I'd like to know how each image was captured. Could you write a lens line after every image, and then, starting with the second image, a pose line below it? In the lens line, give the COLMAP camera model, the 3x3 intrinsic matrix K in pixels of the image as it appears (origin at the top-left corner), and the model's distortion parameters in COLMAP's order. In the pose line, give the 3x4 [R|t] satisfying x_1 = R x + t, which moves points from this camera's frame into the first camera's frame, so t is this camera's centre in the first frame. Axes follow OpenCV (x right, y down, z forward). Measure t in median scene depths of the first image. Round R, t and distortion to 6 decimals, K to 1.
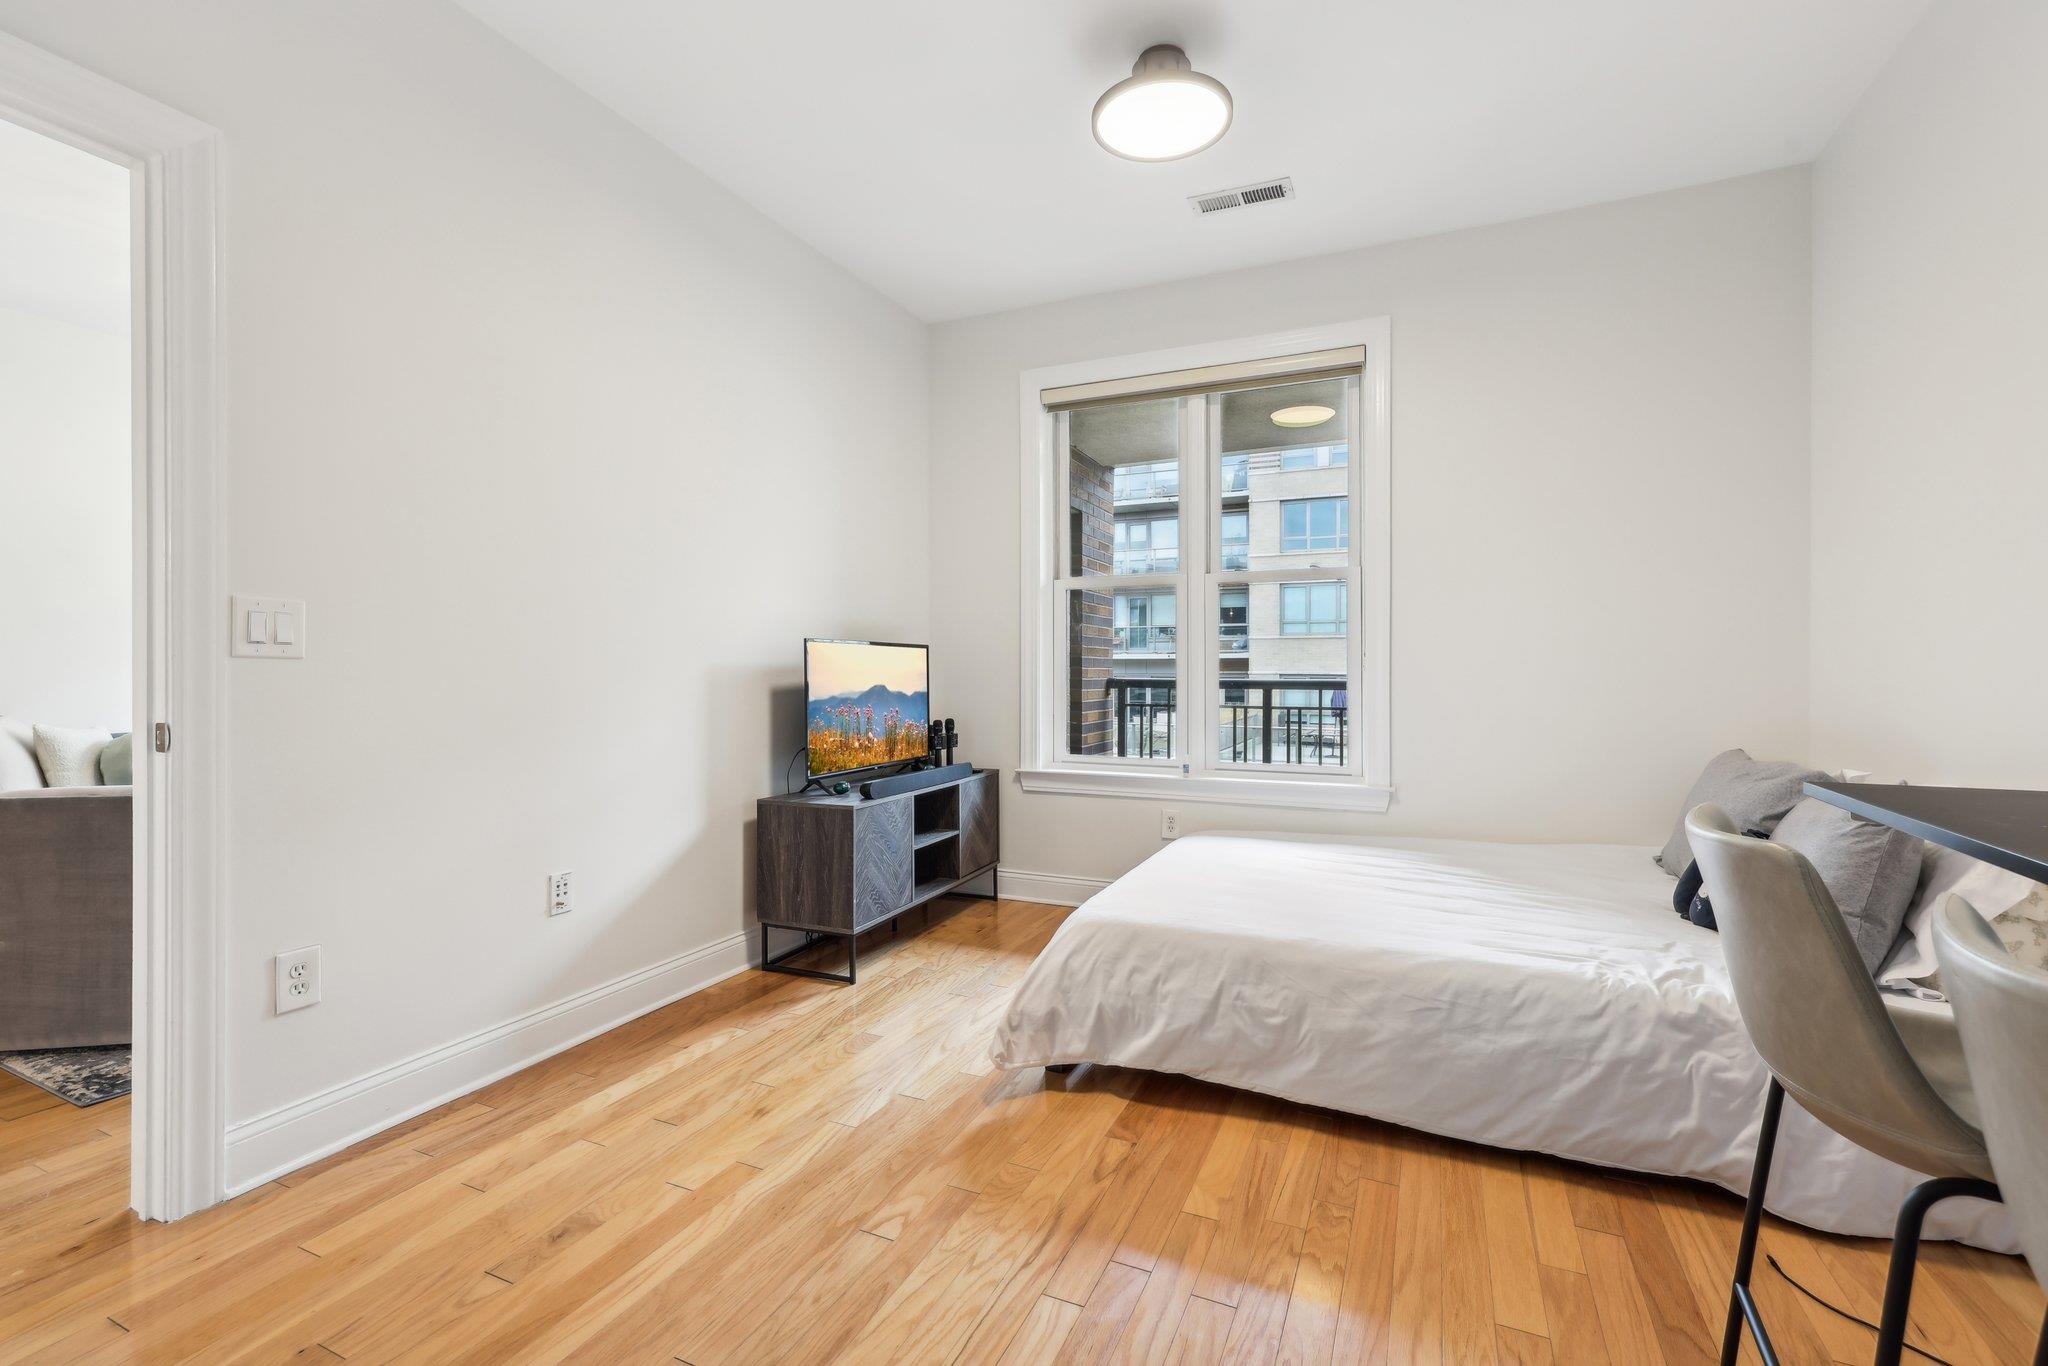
lens RADIAL K [[878.6, 0, 1032.5], [0, 878.6, 673.9], [0, 0, 1]] dist [-0.008762, 0.000344]
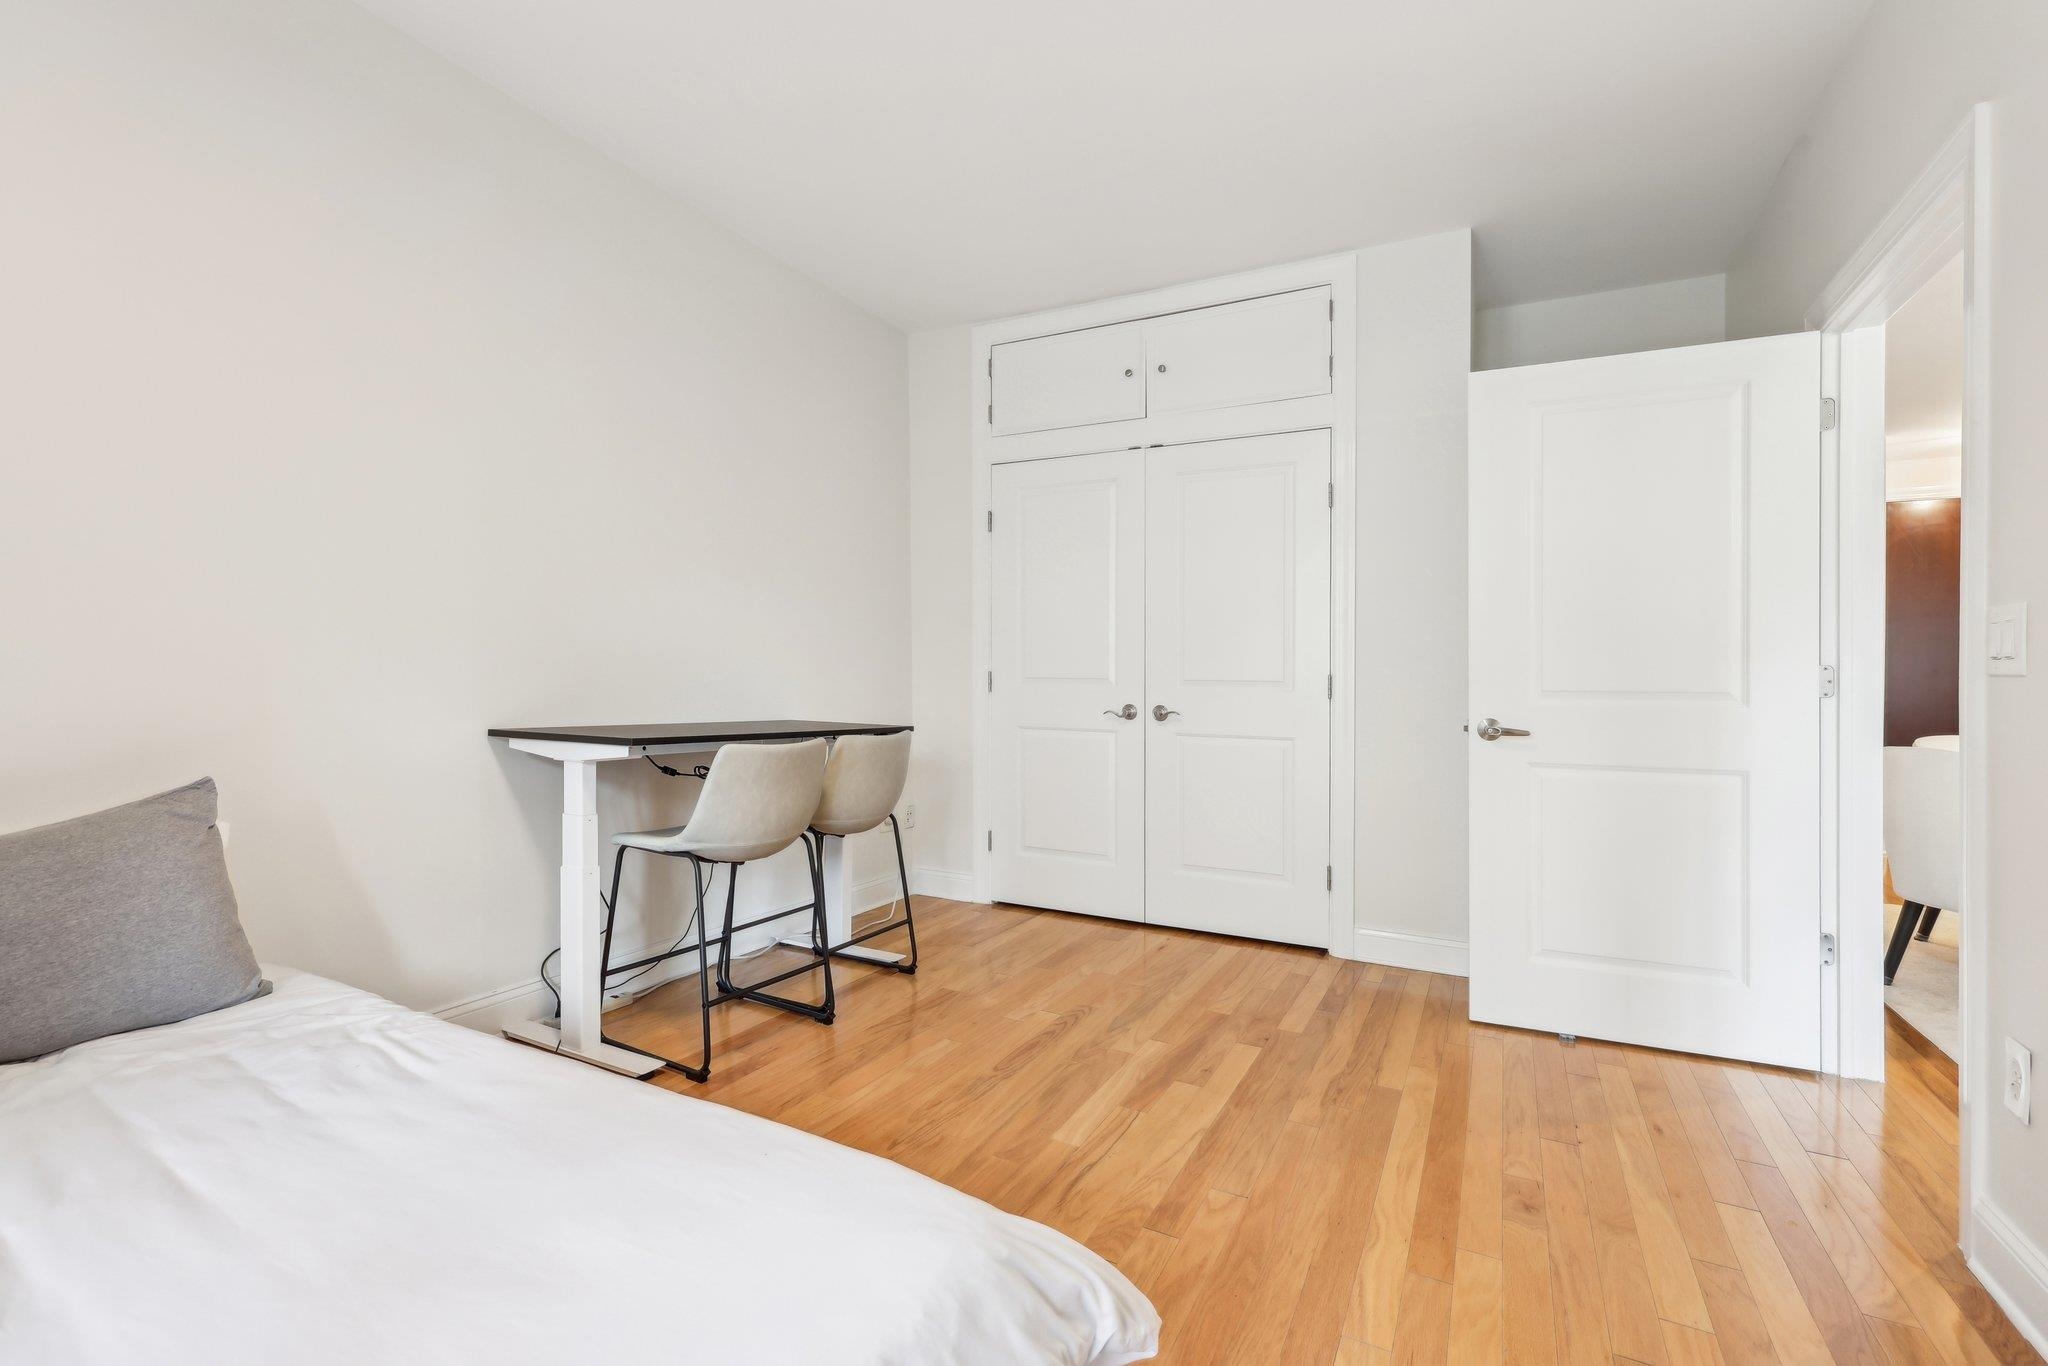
lens RADIAL K [[878.6, 0, 1032.5], [0, 878.6, 673.9], [0, 0, 1]] dist [-0.008762, 0.000344]
pose [[-0.998189, -0.008723, 0.059516, 0.007341], [-0.009076, 0.999943, -0.005647, -0.000682], [-0.059463, -0.006177, -0.998211, 1.865663]]
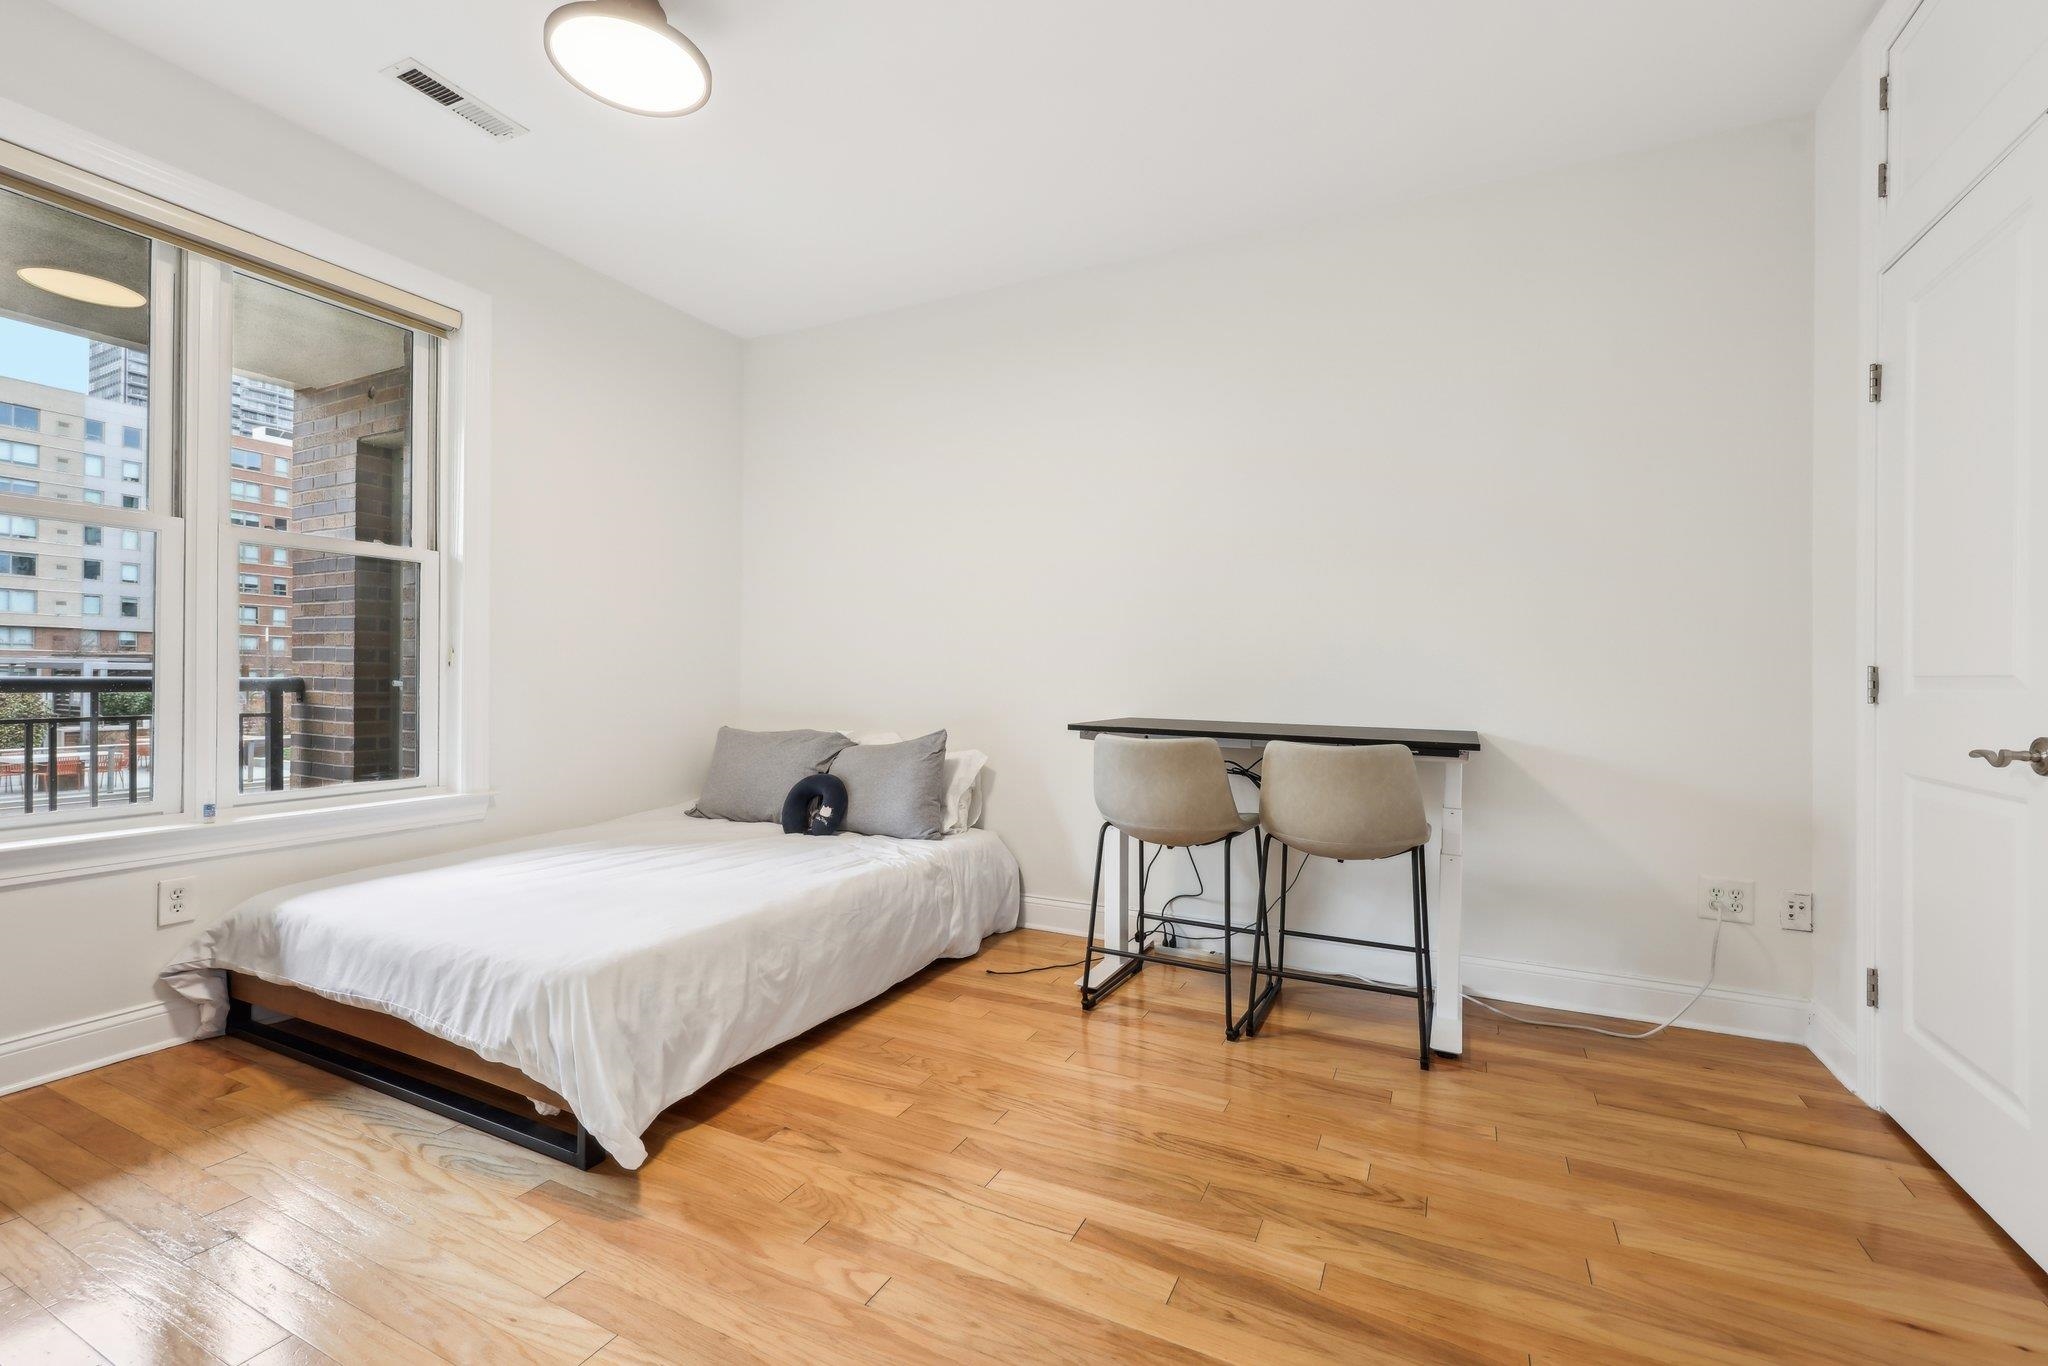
lens RADIAL K [[878.6, 0, 1032.5], [0, 878.6, 673.9], [0, 0, 1]] dist [-0.008762, 0.000344]
pose [[0.013733, 0.005056, 0.999893, -0.956691], [-0.007568, 0.999959, -0.004953, 0.005735], [-0.999877, -0.007499, 0.013771, 0.734882]]
